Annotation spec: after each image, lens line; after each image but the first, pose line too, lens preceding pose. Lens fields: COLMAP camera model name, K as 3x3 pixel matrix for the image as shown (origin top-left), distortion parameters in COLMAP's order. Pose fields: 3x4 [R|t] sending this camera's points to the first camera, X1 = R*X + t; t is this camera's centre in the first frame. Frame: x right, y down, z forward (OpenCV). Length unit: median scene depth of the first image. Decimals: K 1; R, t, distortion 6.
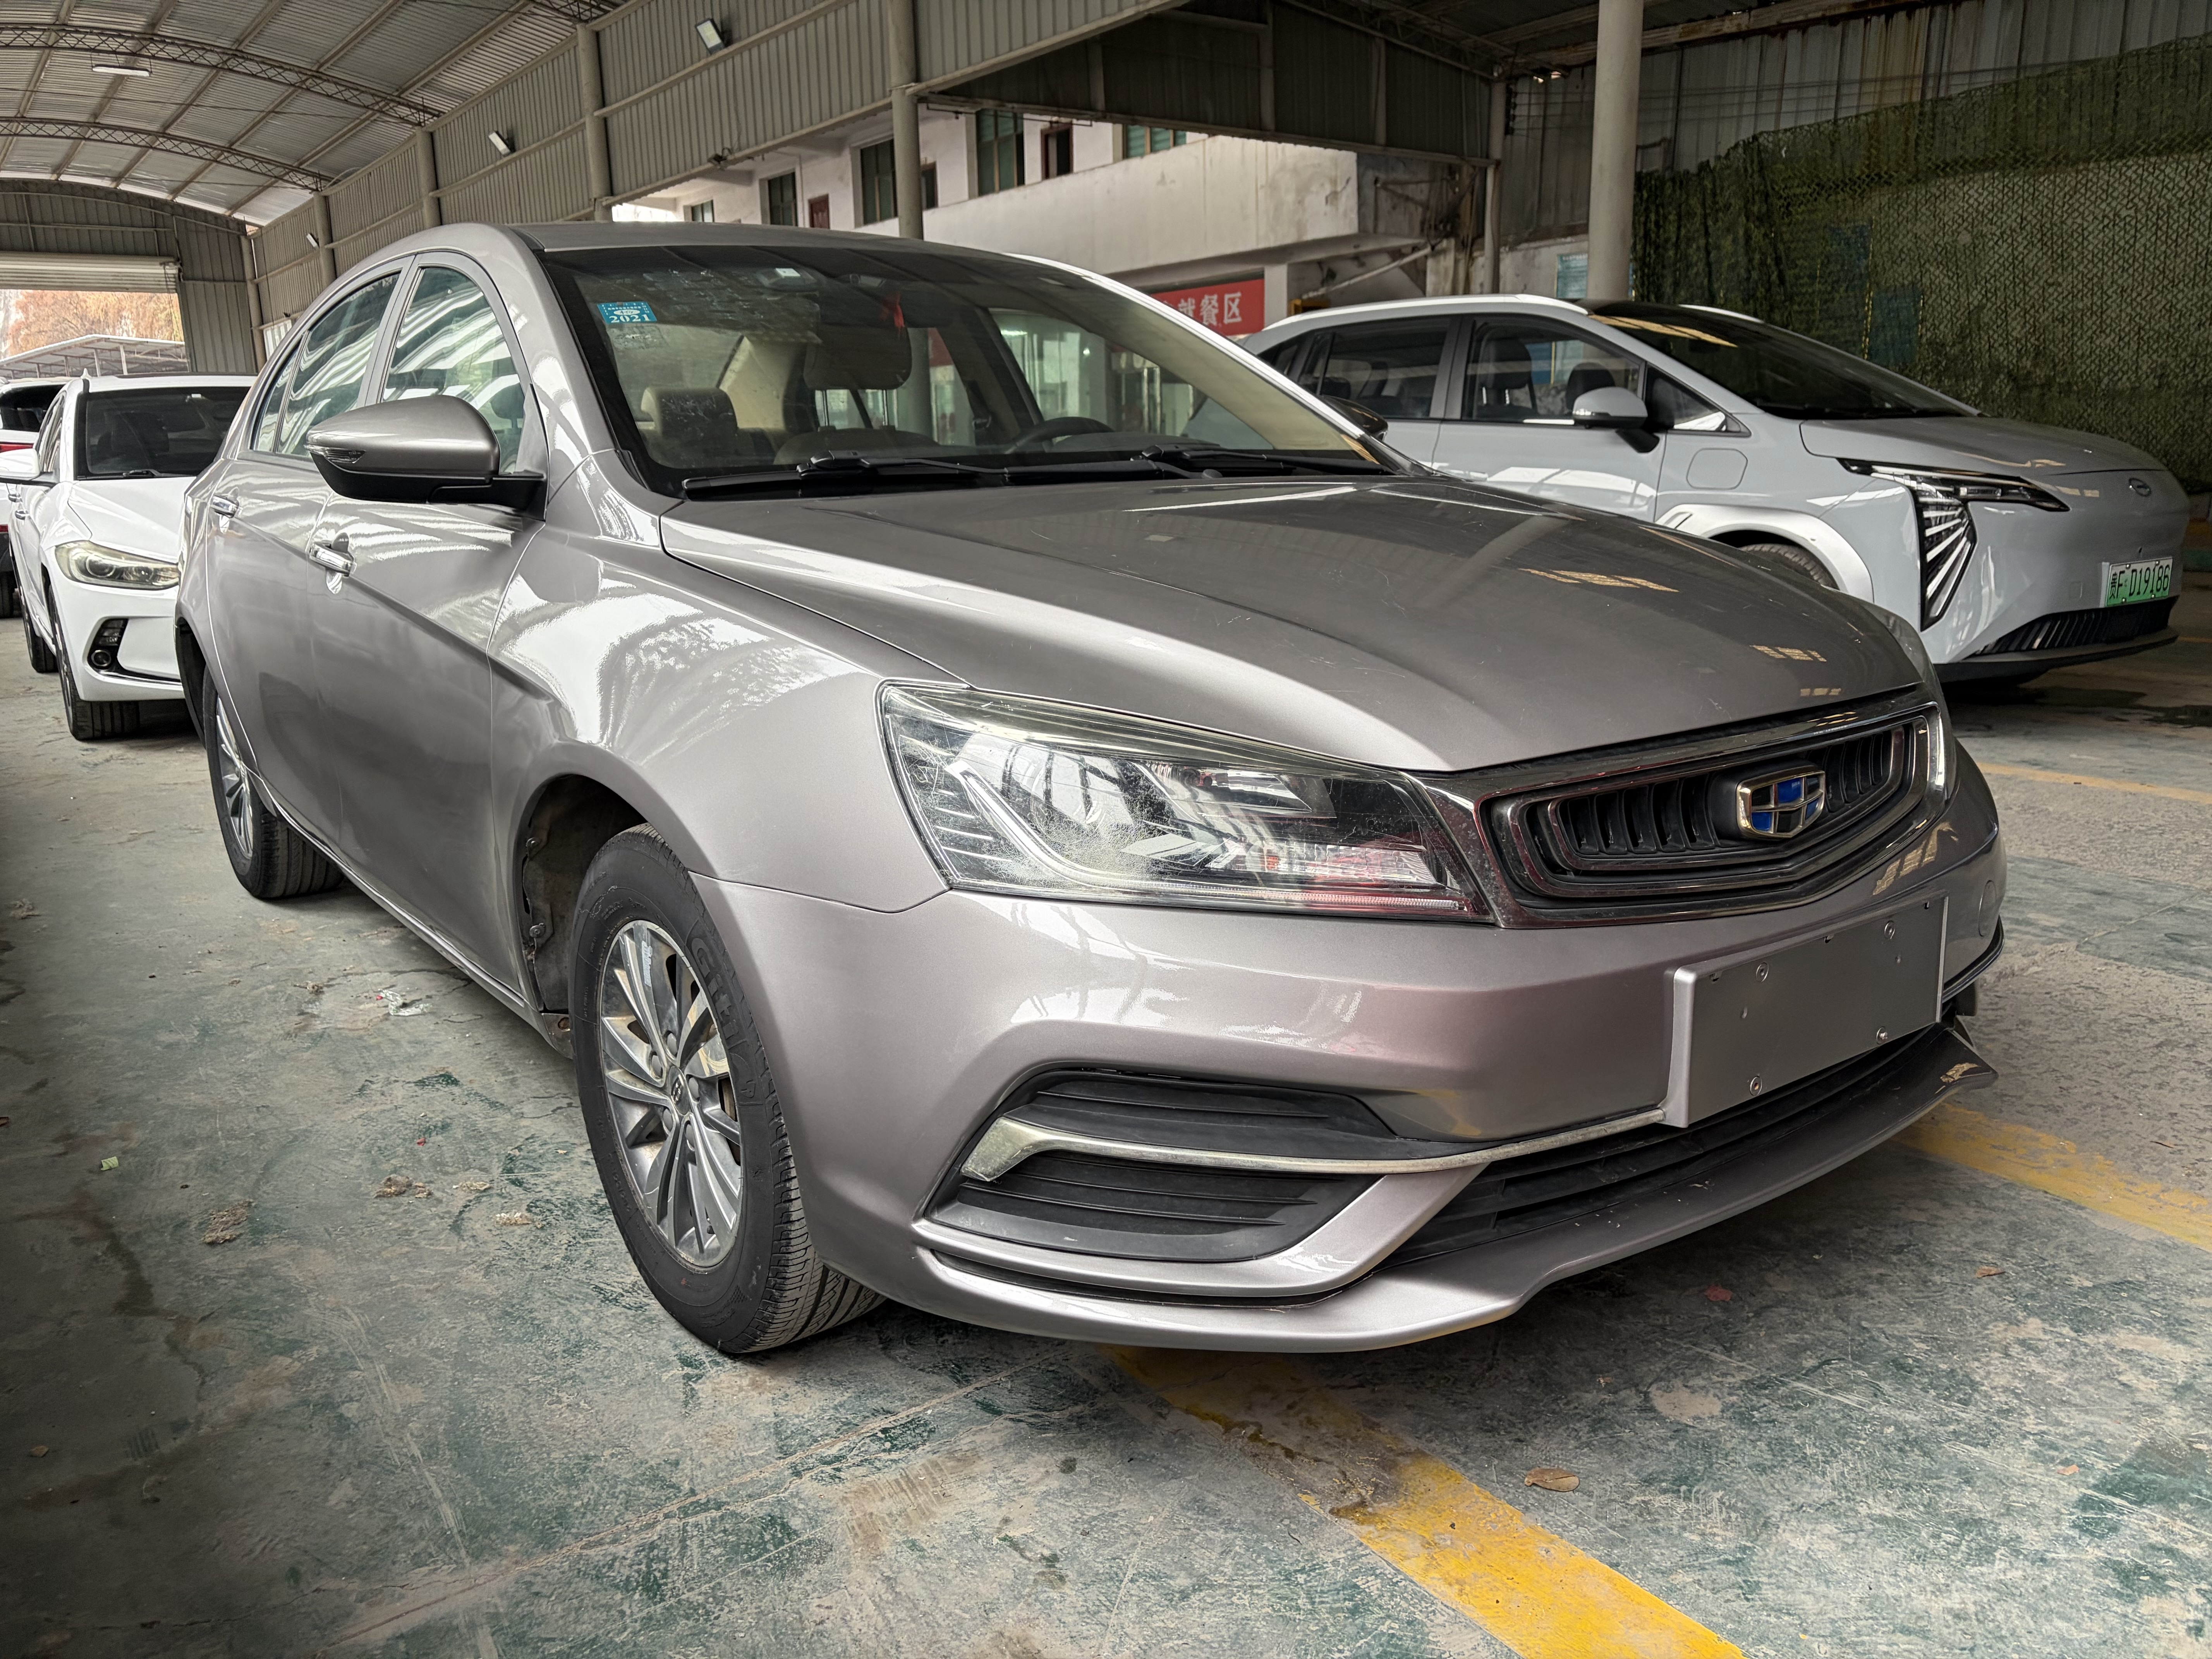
lens RADIAL K [[1676.4, 0, 1099.6], [0, 1676.4, 795.7], [0, 0, 1]] dist [0.093212, -0.105627]
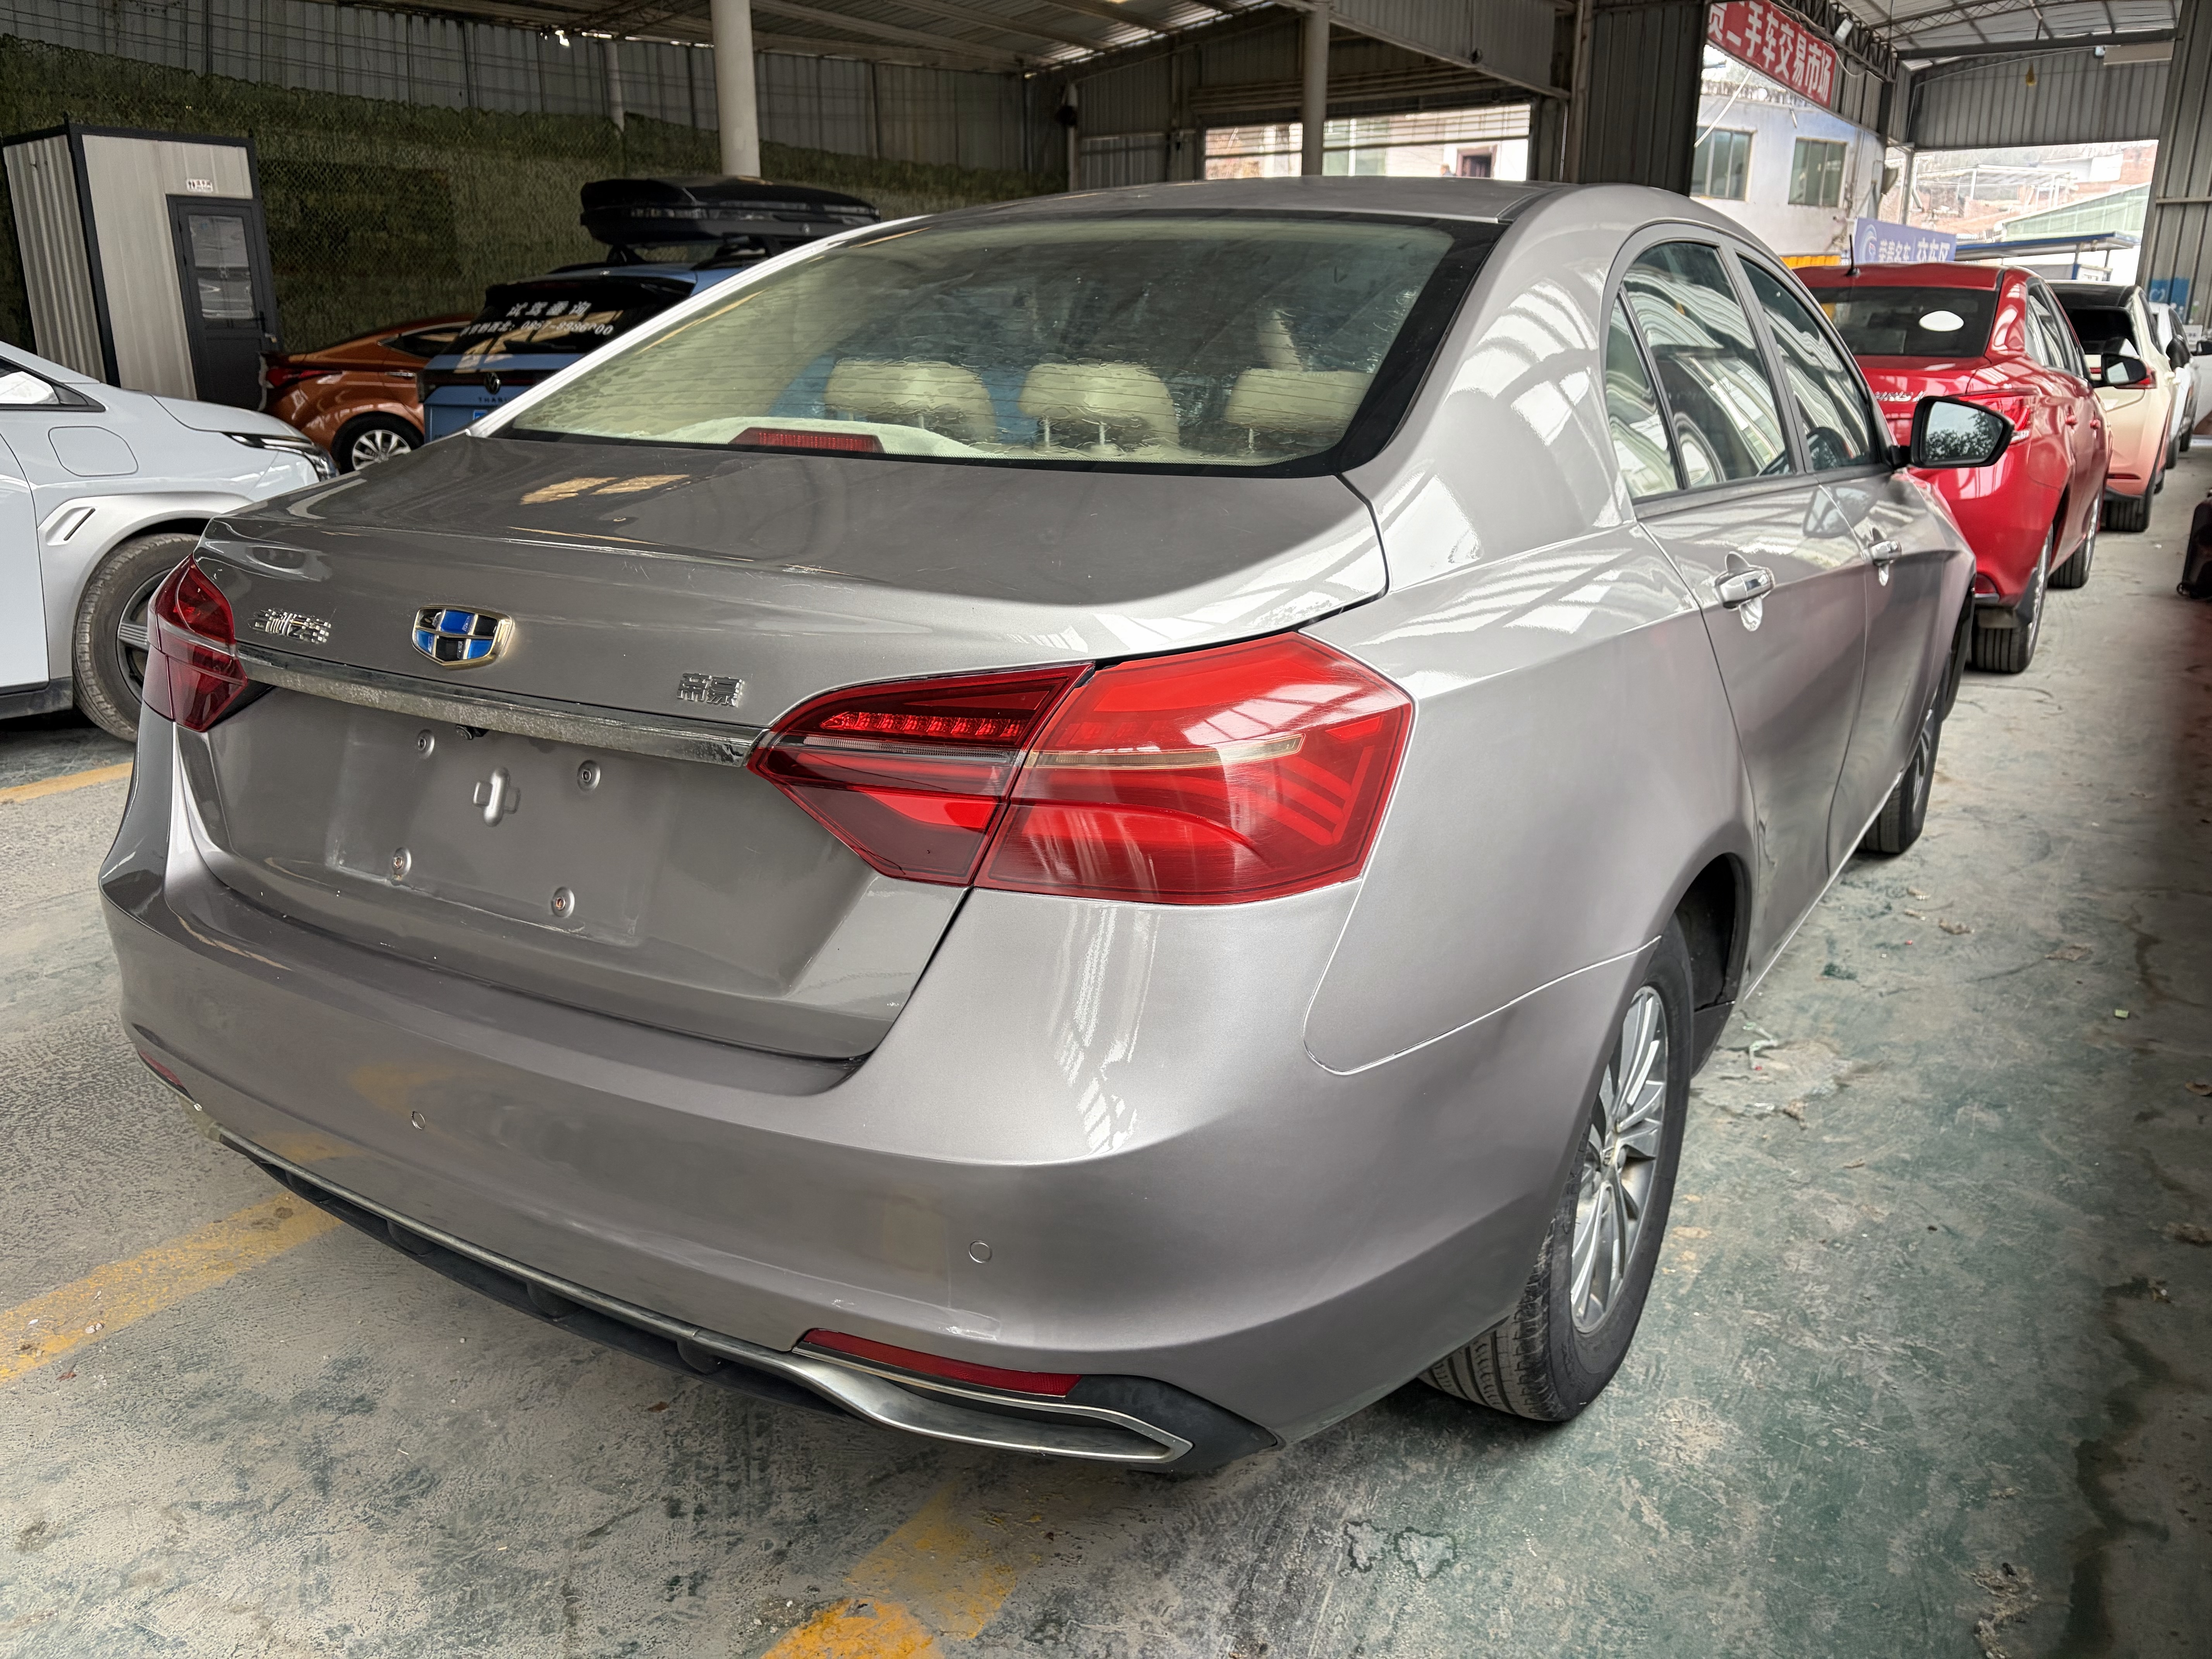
lens RADIAL K [[1676.4, 0, 1099.6], [0, 1676.4, 795.7], [0, 0, 1]] dist [0.093212, -0.105627]
pose [[-0.370806, -0.224958, 0.901053, -1.352352], [0.194806, 0.929795, 0.312301, -0.457244], [-0.908049, 0.291334, -0.300950, 1.950167]]
